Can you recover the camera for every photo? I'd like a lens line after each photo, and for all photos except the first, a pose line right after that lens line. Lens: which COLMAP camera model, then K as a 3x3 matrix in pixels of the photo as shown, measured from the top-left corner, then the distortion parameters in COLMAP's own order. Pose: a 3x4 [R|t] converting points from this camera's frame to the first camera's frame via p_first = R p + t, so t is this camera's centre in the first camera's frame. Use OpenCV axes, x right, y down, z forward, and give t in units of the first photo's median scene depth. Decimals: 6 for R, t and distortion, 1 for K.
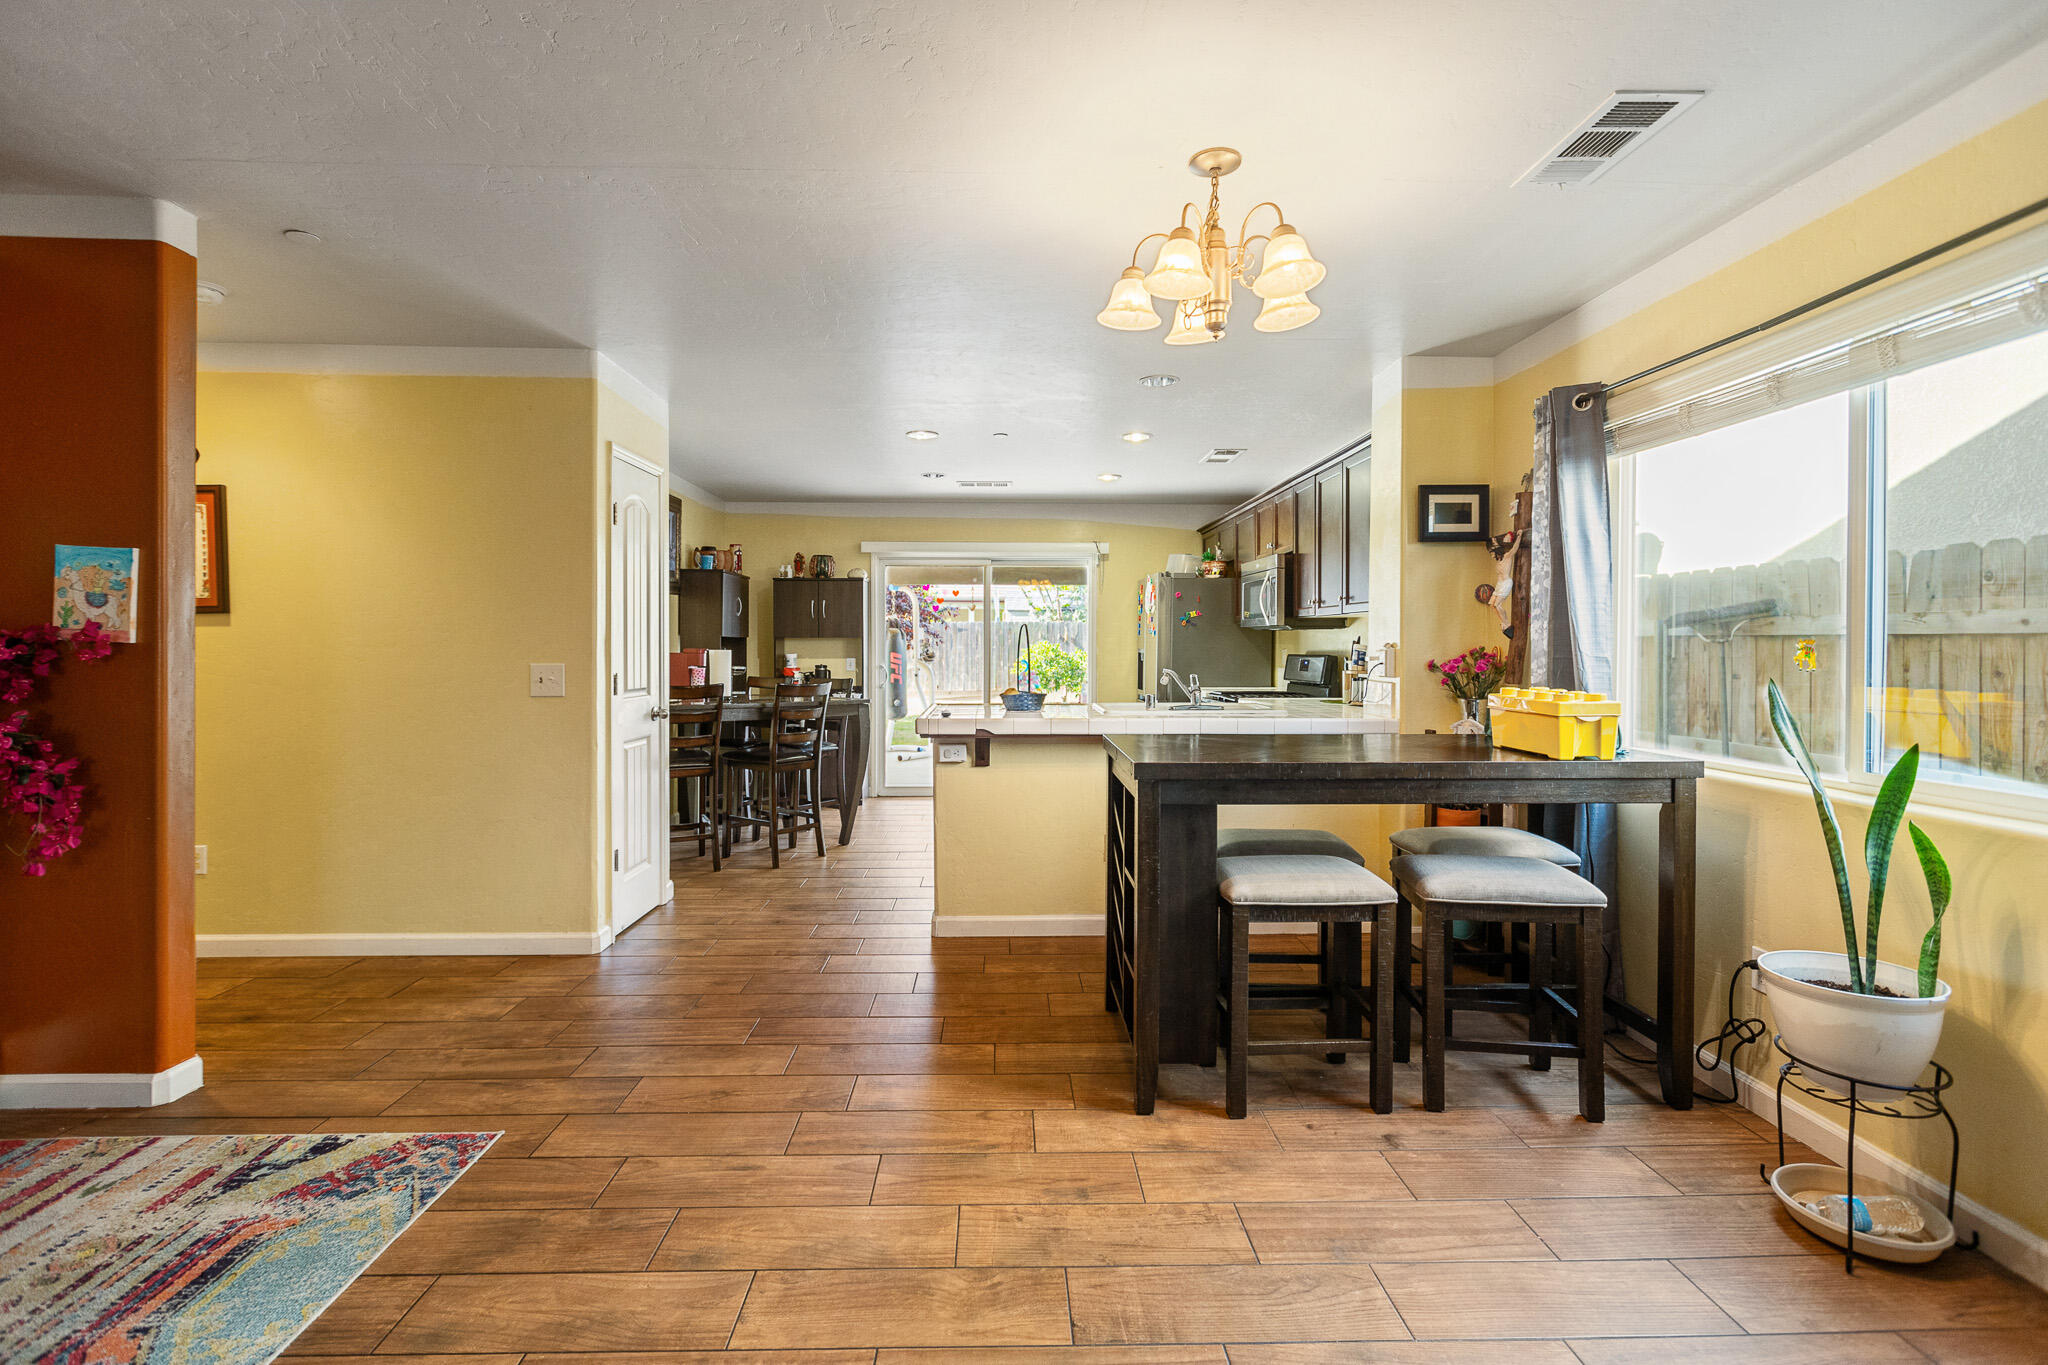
lens RADIAL K [[918.7, 0, 1027.2], [0, 918.7, 668.2], [0, 0, 1]] dist [-0.000634, -0.000652]
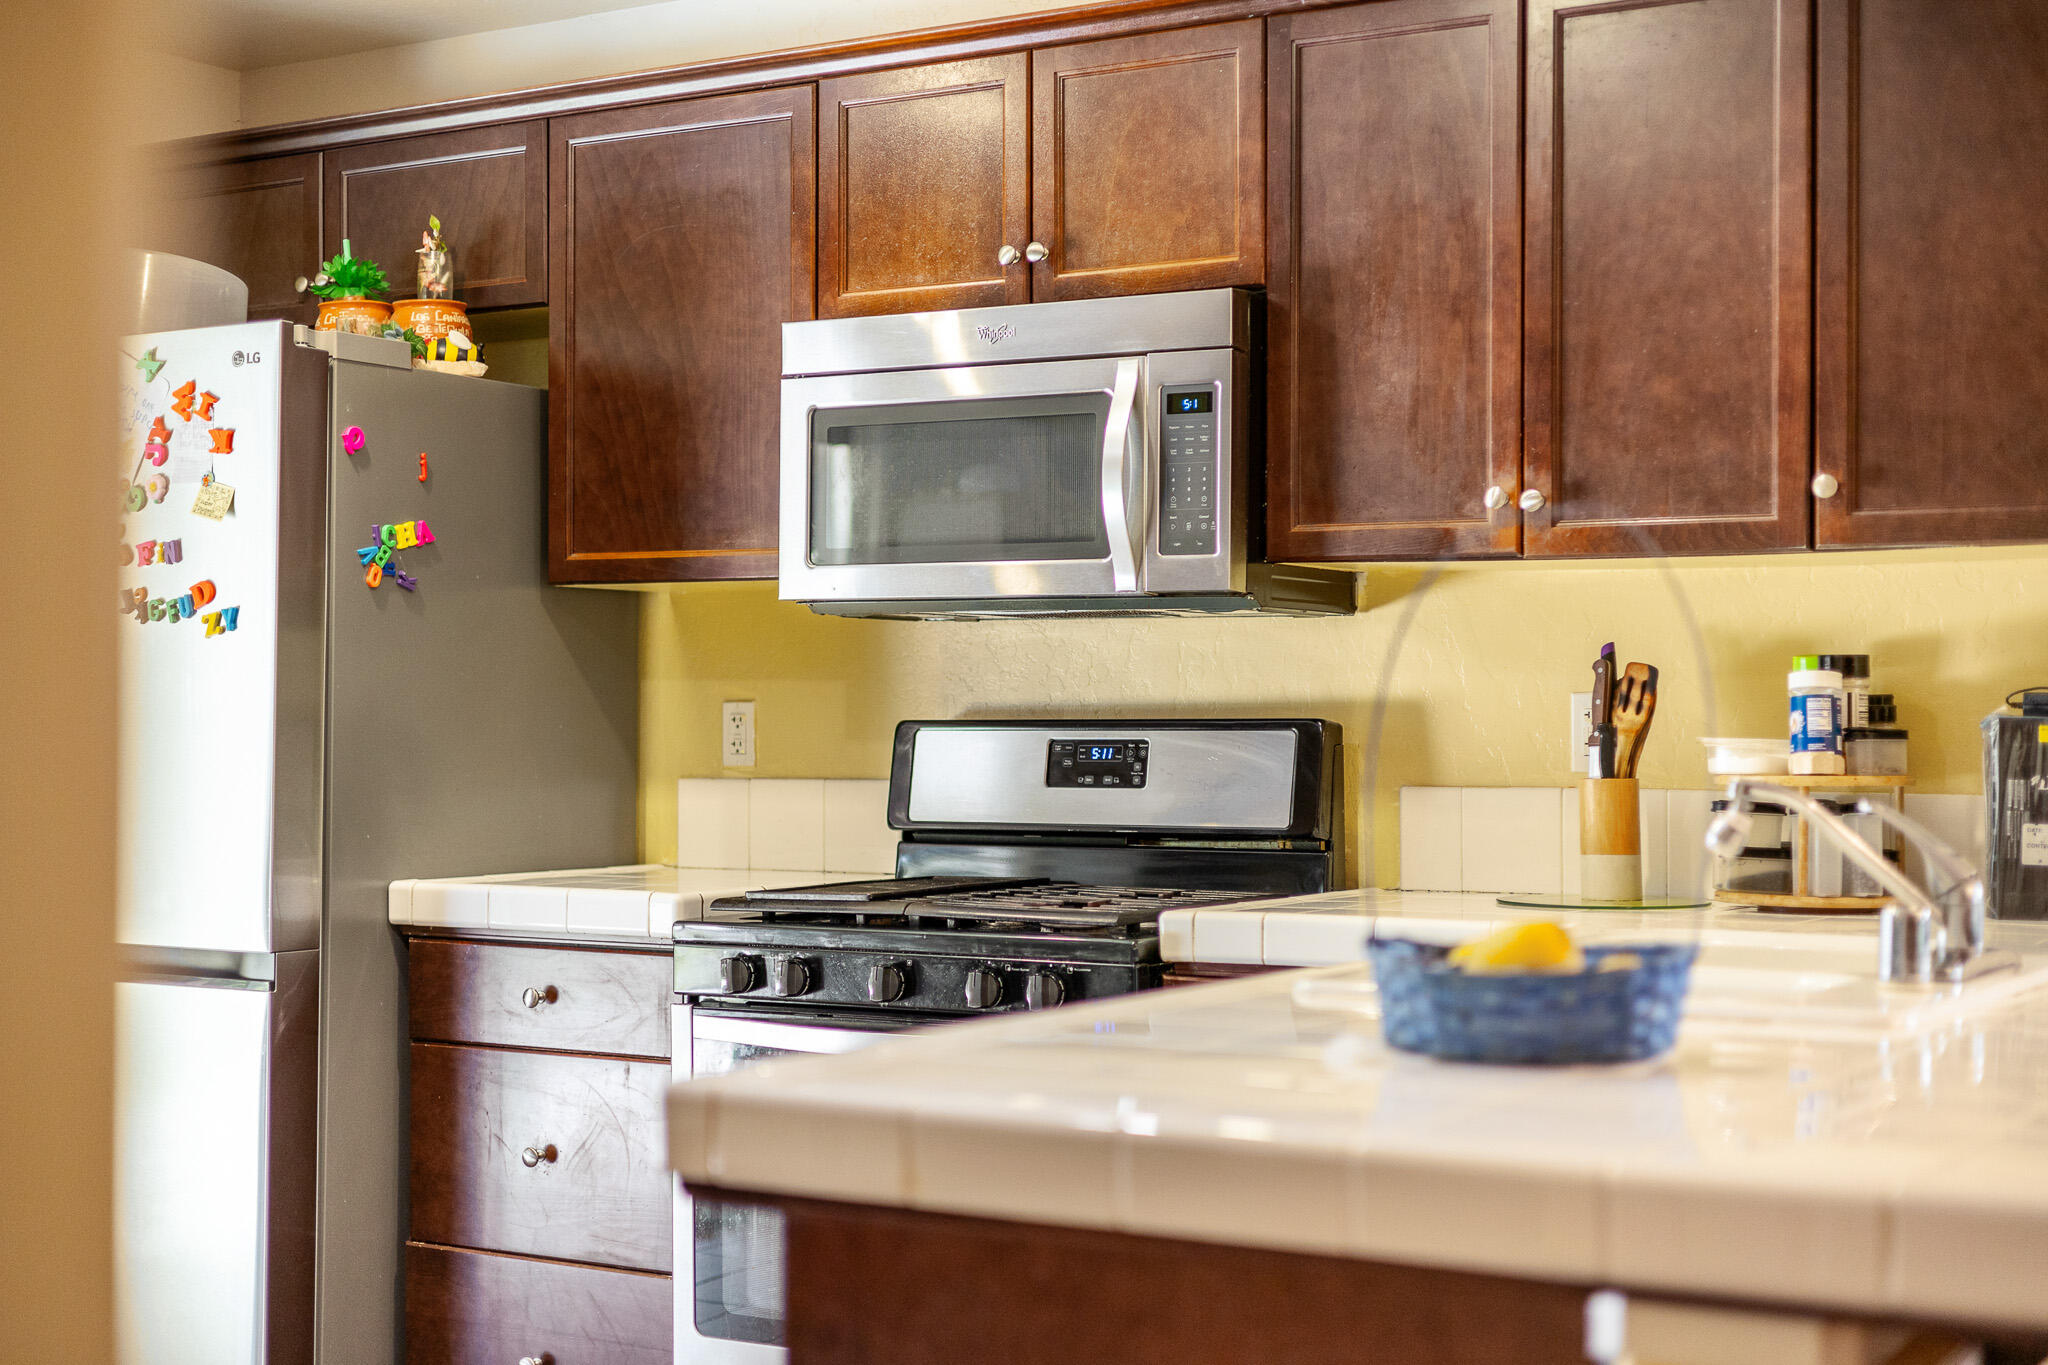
lens RADIAL K [[2910.2, 0, 1016.3], [0, 2910.2, 675.5], [0, 0, 1]] dist [0.007904, 0.000000]
pose [[0.561216, 0.010186, 0.827607, -0.629079], [0.020554, 0.999444, -0.026239, -0.010495], [-0.827414, 0.031736, 0.560695, 1.050374]]
